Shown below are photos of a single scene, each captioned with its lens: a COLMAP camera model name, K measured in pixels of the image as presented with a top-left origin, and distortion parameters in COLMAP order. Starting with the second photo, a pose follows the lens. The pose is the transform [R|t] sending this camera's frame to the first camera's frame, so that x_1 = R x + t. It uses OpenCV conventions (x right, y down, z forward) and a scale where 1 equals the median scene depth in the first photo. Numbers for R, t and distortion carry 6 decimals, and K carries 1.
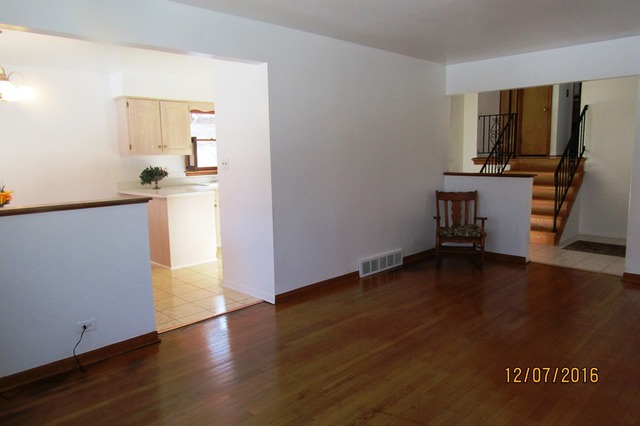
lens RADIAL K [[461.1, 0, 317.5], [0, 461.1, 214.5], [0, 0, 1]] dist [-0.003837, 0.000504]
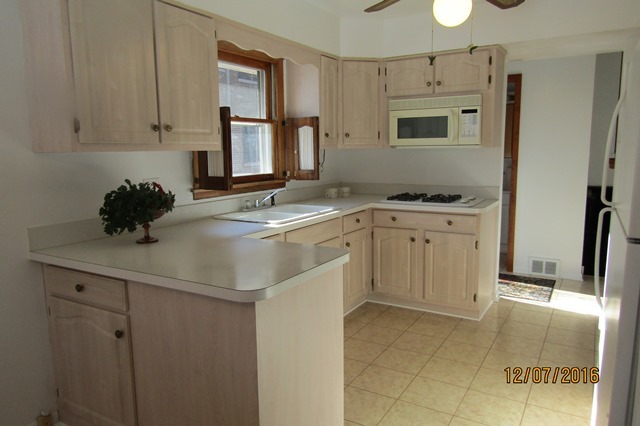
lens RADIAL K [[461.1, 0, 322.4], [0, 461.1, 216.1], [0, 0, 1]] dist [-0.003837, 0.000504]
pose [[0.966715, -0.030028, 0.254088, -0.304923], [0.028651, 0.999548, 0.009121, -0.075320], [-0.254248, -0.001537, 0.967138, 0.603837]]
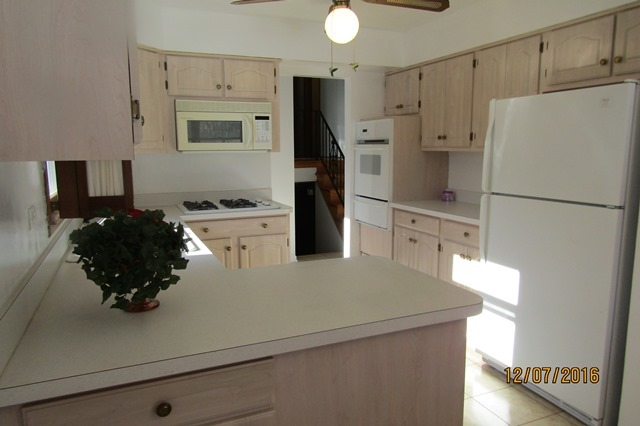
lens RADIAL K [[461.1, 0, 318.5], [0, 461.1, 211.7], [0, 0, 1]] dist [-0.003837, 0.000504]
pose [[0.377254, -0.111229, 0.919406, -0.518472], [0.121642, 0.990112, 0.069870, -0.107418], [-0.918086, 0.085480, 0.387054, 0.823883]]
